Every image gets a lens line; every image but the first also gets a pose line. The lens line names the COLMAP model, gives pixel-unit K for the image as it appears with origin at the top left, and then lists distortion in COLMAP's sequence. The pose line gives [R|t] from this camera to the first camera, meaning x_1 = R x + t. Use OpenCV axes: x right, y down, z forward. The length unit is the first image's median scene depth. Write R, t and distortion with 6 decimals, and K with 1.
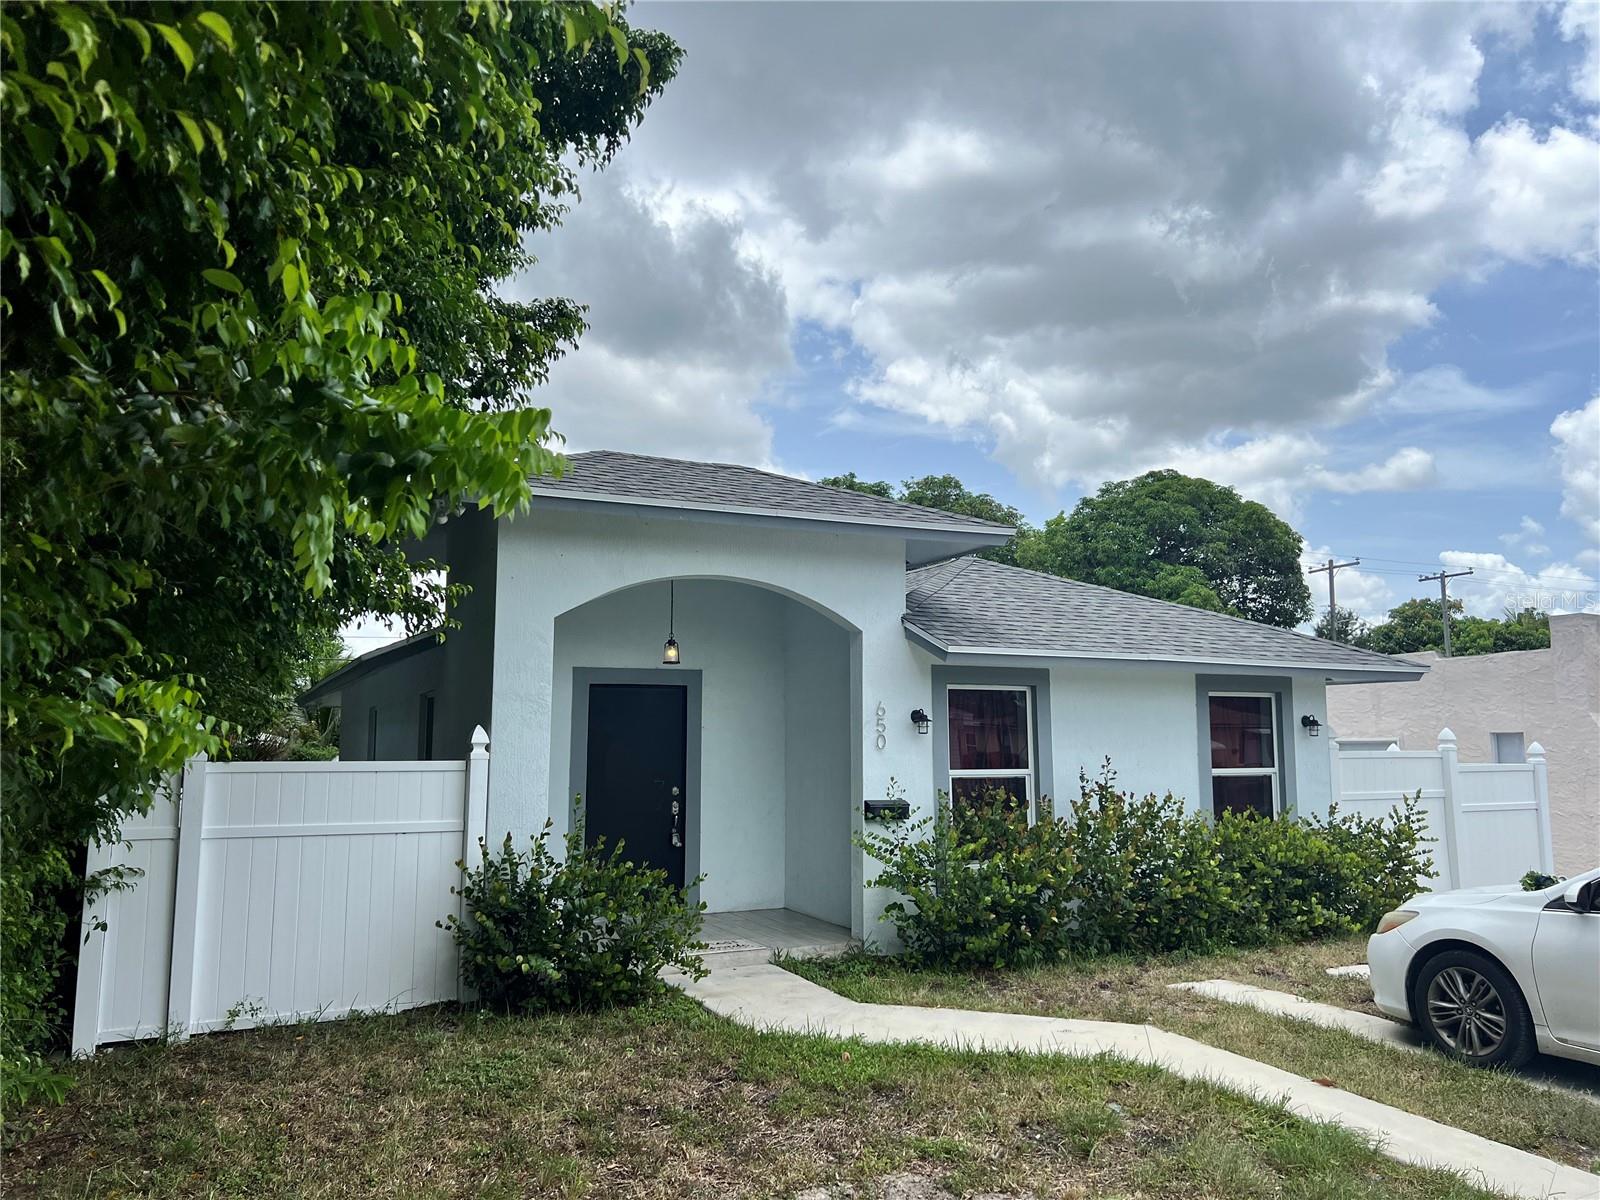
lens RADIAL K [[1207.6, 0, 800.0], [0, 1207.6, 600.0], [0, 0, 1]] dist [-0.010724, -0.002332]
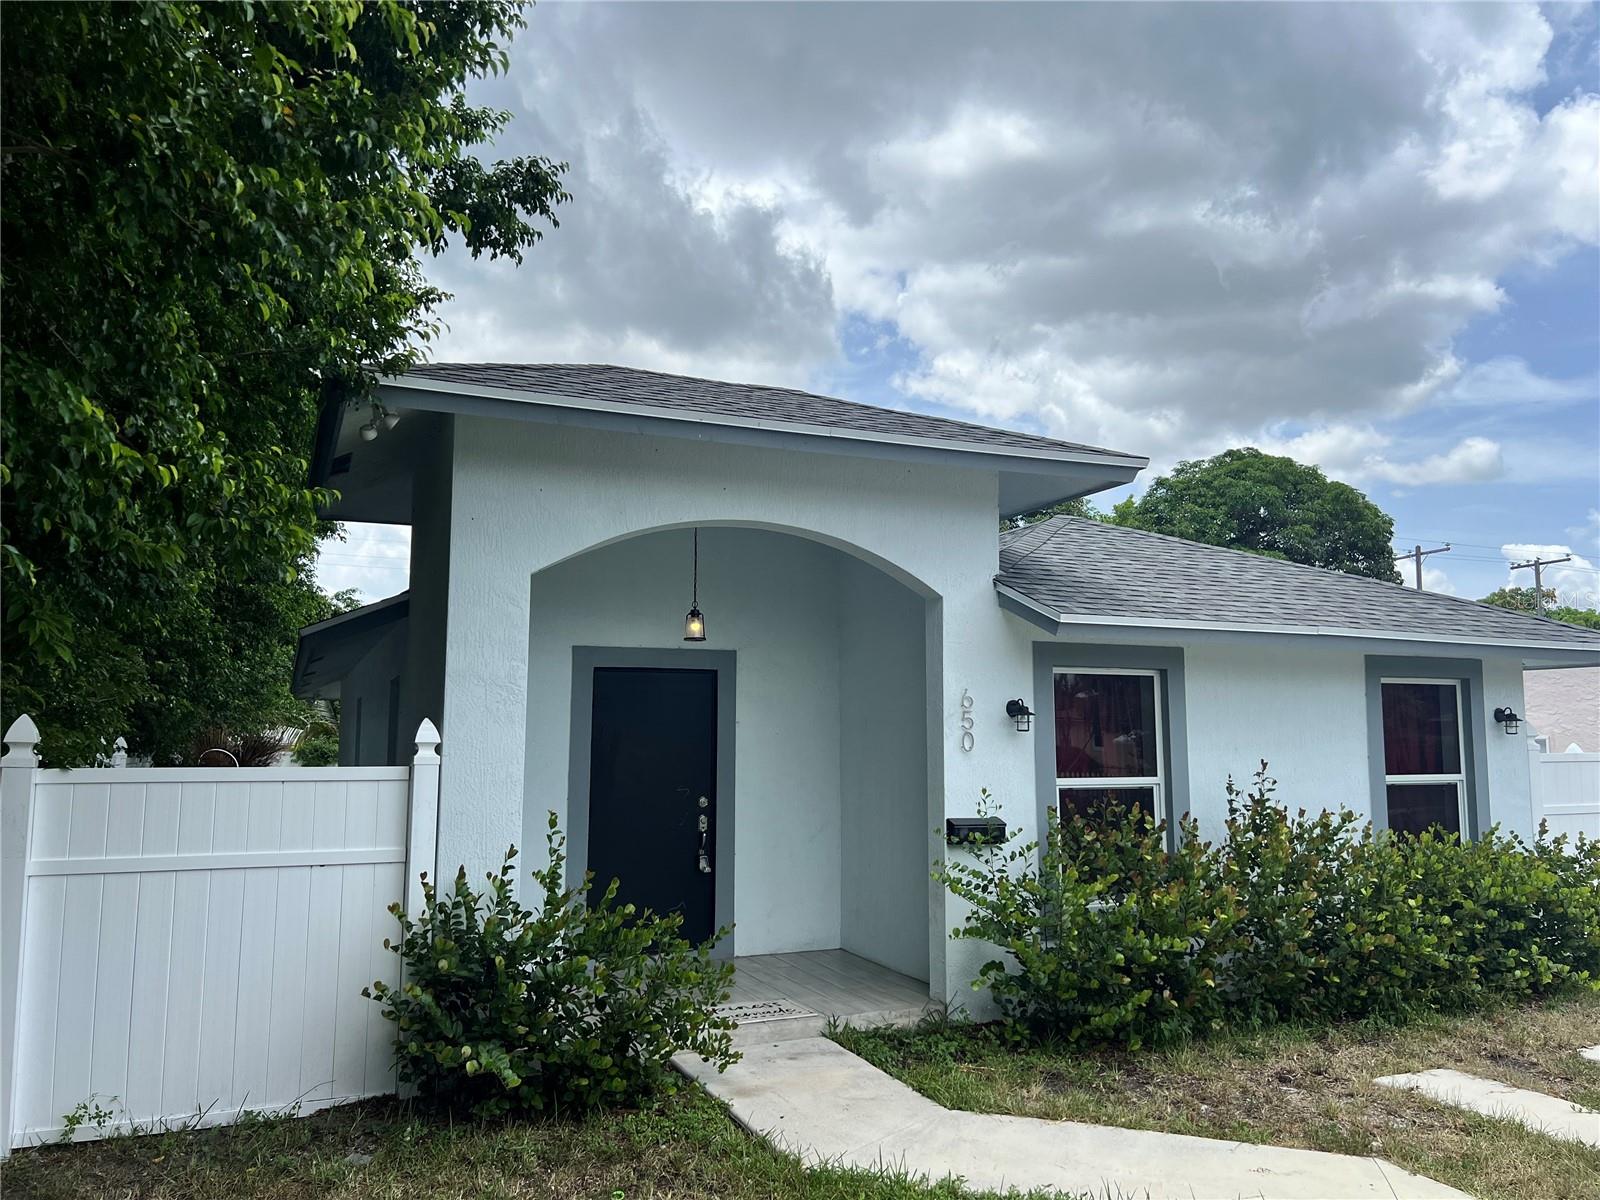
lens RADIAL K [[1197.1, 0, 734.7], [0, 1197.1, 607.0], [0, 0, 1]] dist [-0.024073, 0.000431]
pose [[0.995545, -0.008327, -0.093919, -0.007119], [0.008961, 0.999940, 0.006332, 0.026346], [0.093861, -0.007146, 0.995560, 0.236552]]
